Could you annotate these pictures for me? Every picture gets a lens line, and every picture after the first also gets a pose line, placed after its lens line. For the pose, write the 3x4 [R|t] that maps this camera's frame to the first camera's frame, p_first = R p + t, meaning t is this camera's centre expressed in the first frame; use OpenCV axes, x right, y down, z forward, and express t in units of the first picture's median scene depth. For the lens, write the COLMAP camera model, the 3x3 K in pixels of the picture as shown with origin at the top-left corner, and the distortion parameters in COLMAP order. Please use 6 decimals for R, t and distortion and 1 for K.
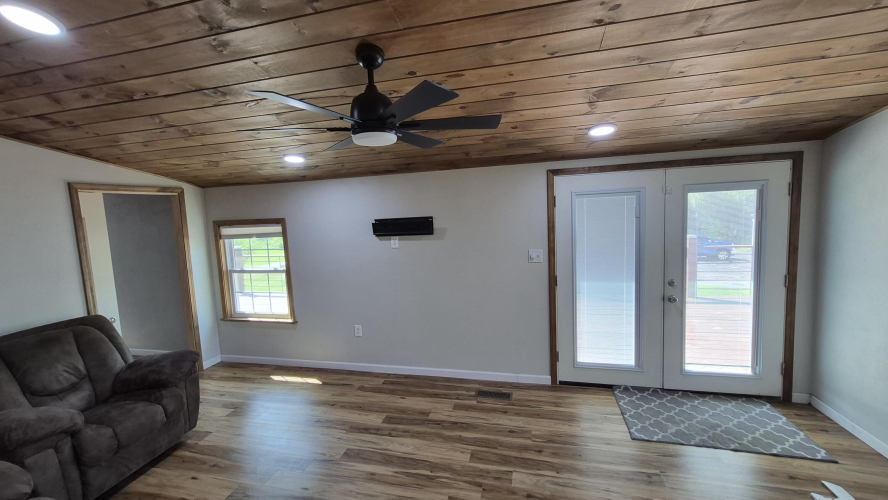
lens RADIAL K [[353.7, 0, 445.1], [0, 353.7, 247.8], [0, 0, 1]] dist [-0.001242, 0.000203]
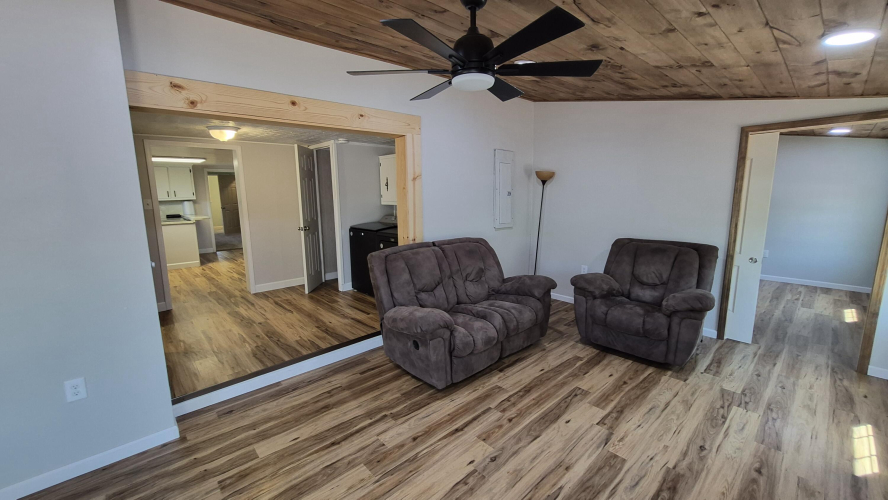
lens RADIAL K [[353.7, 0, 444.7], [0, 353.7, 247.1], [0, 0, 1]] dist [-0.001242, 0.000203]
pose [[-0.549040, 0.185077, -0.815047, 0.430712], [-0.048700, 0.966434, 0.252259, -0.054256], [0.834376, 0.178193, -0.521598, 0.867905]]
